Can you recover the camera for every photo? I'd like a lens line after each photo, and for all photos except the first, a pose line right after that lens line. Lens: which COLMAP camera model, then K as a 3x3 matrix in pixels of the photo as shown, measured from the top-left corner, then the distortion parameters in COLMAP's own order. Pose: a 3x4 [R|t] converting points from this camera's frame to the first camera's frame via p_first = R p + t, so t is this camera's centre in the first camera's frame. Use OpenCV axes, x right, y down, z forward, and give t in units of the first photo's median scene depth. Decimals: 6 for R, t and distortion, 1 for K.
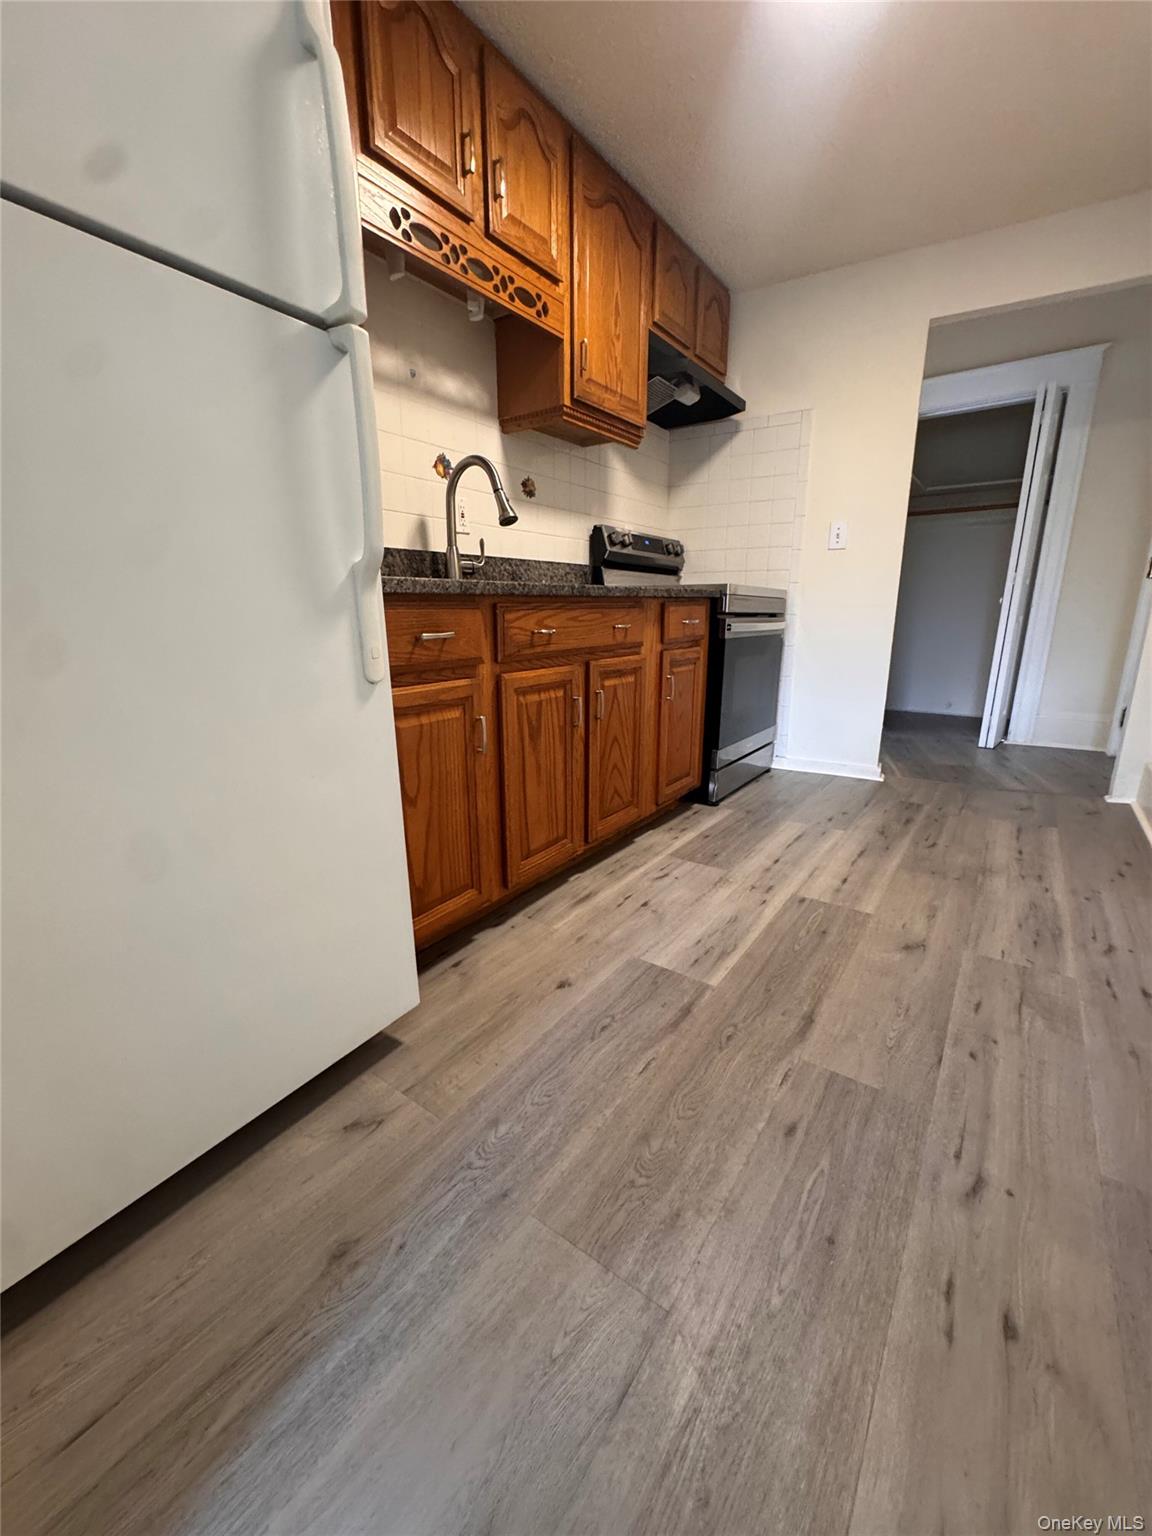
lens RADIAL K [[618.8, 0, 573.4], [0, 618.8, 769.3], [0, 0, 1]] dist [-0.005400, 0.001247]
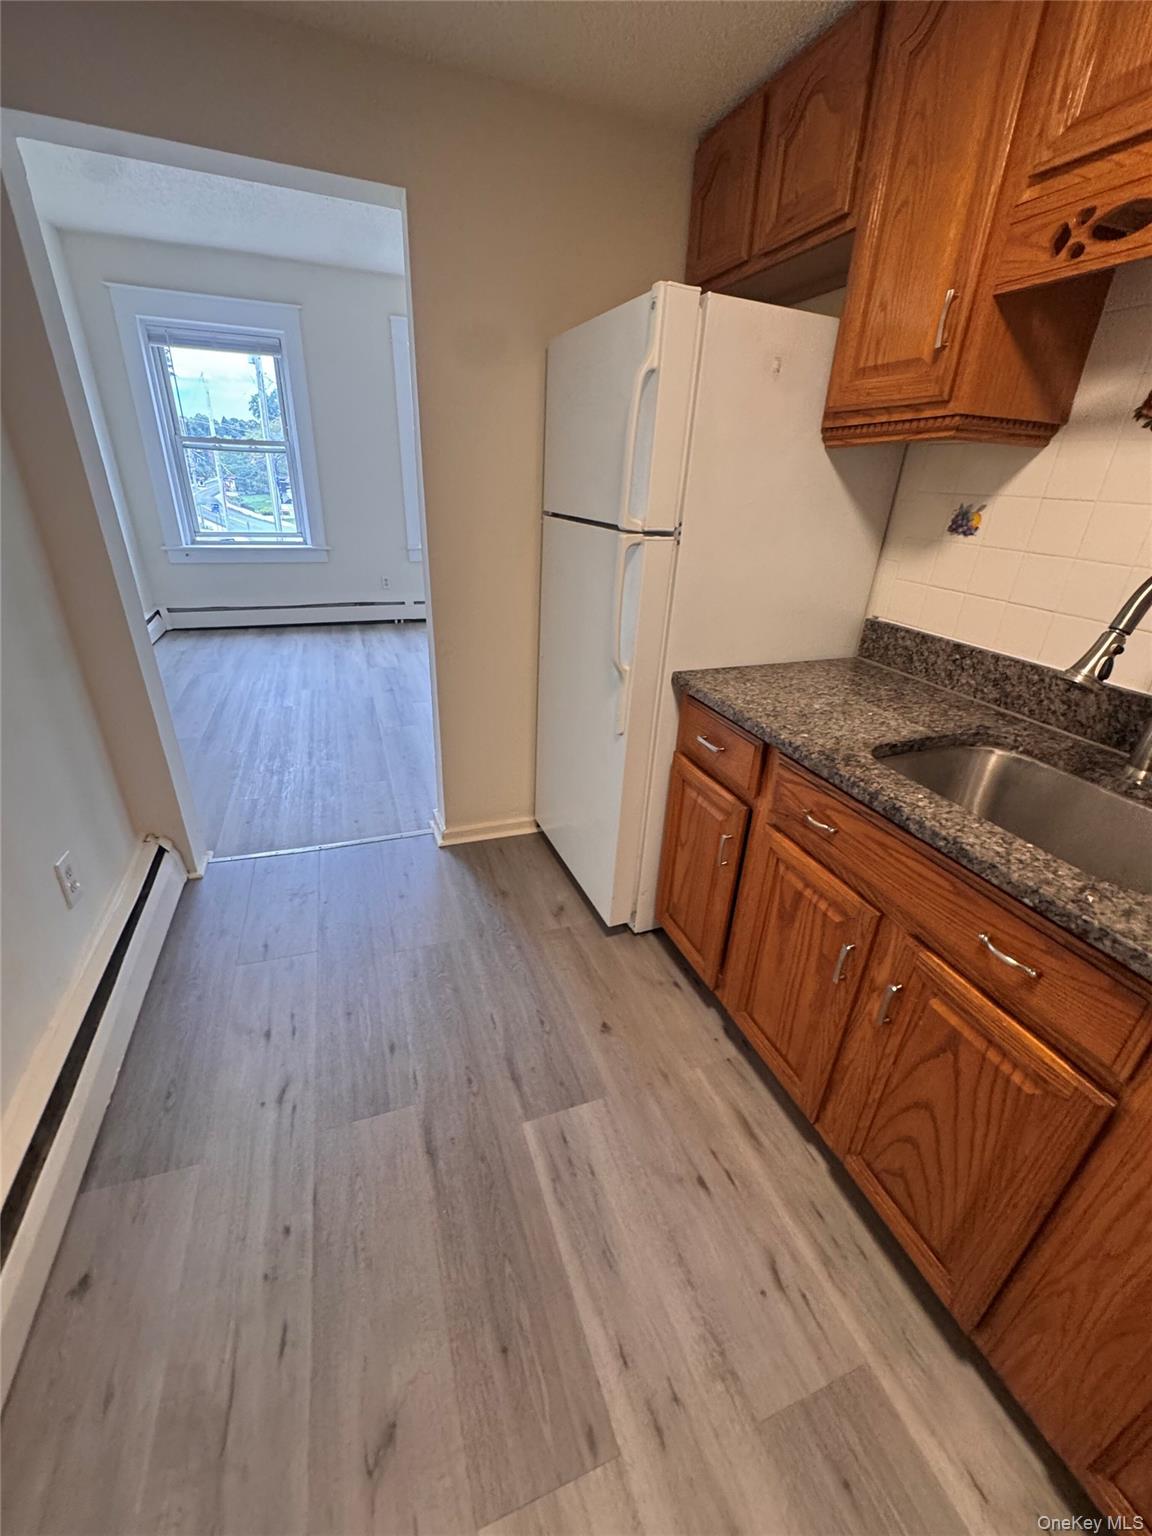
lens RADIAL K [[618.8, 0, 579.5], [0, 618.8, 766.3], [0, 0, 1]] dist [-0.005400, 0.001247]
pose [[-0.560324, 0.338223, -0.756071, 0.559121], [-0.246368, 0.803453, 0.542002, -0.518905], [0.790785, 0.489968, -0.366866, 0.869805]]
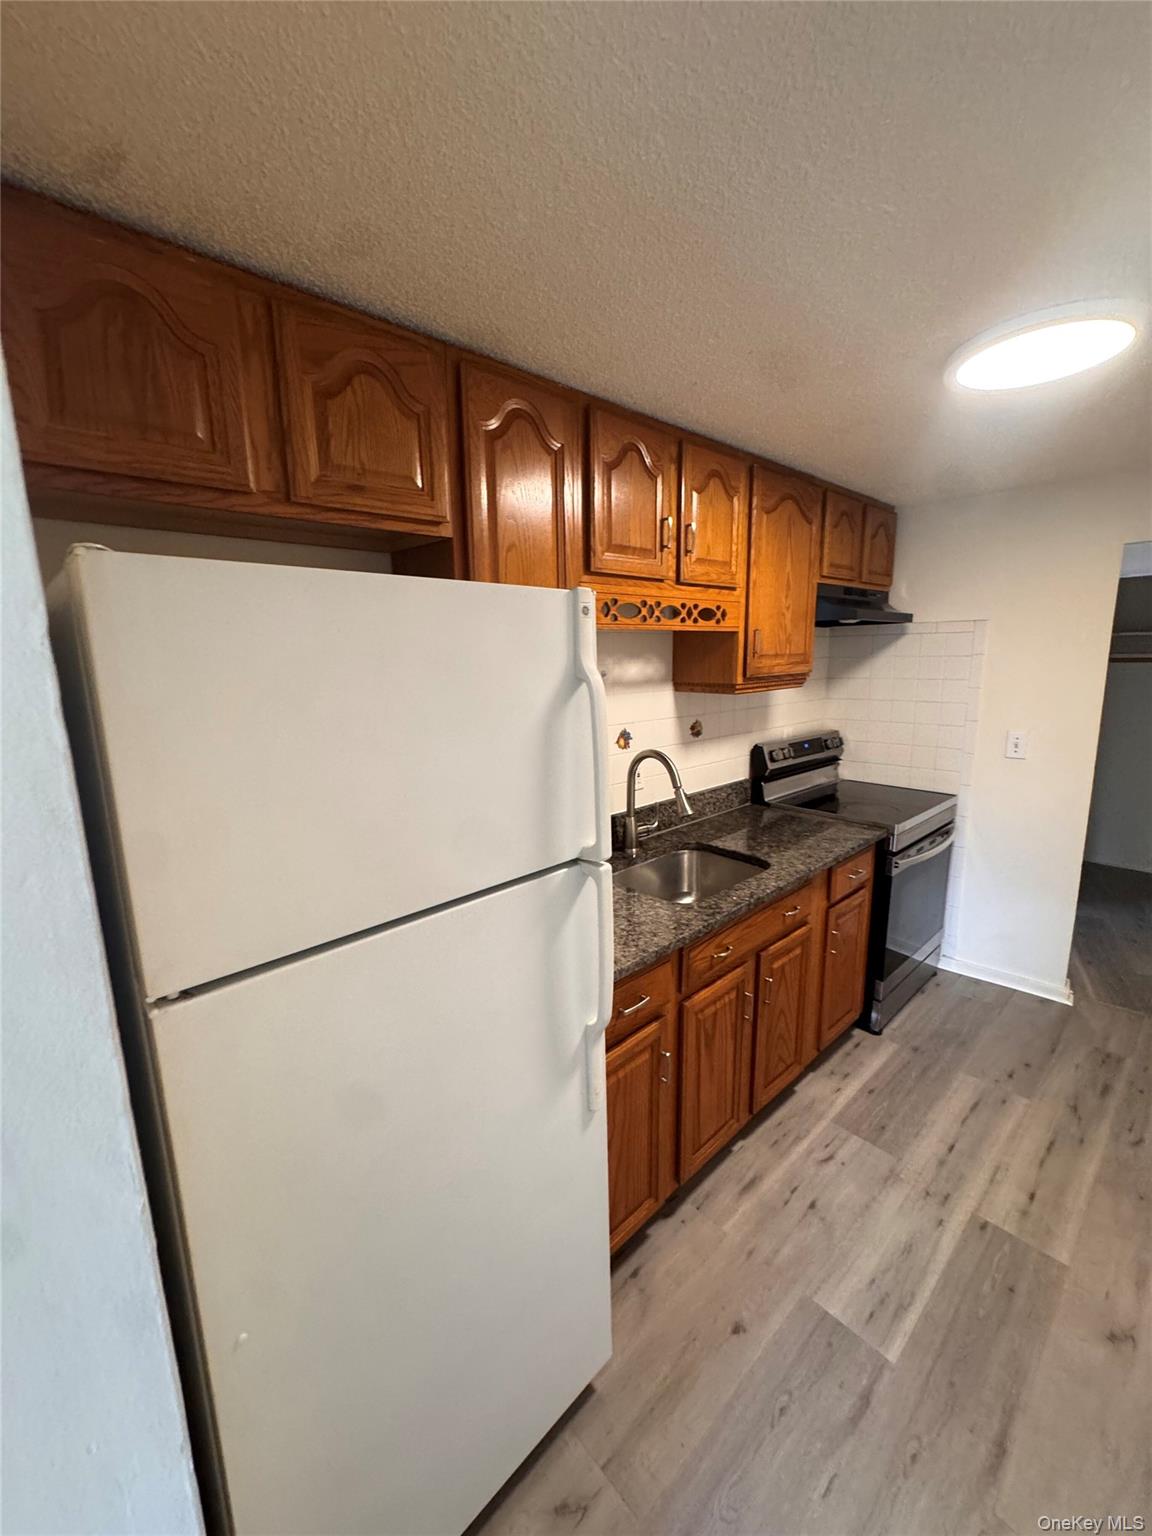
lens RADIAL K [[618.8, 0, 573.7], [0, 618.8, 766.2], [0, 0, 1]] dist [-0.005400, 0.001247]
pose [[0.978658, 0.026871, -0.203733, -0.077426], [-0.041283, 0.996911, -0.066821, -0.399262], [0.201308, 0.073806, 0.976743, -0.118394]]
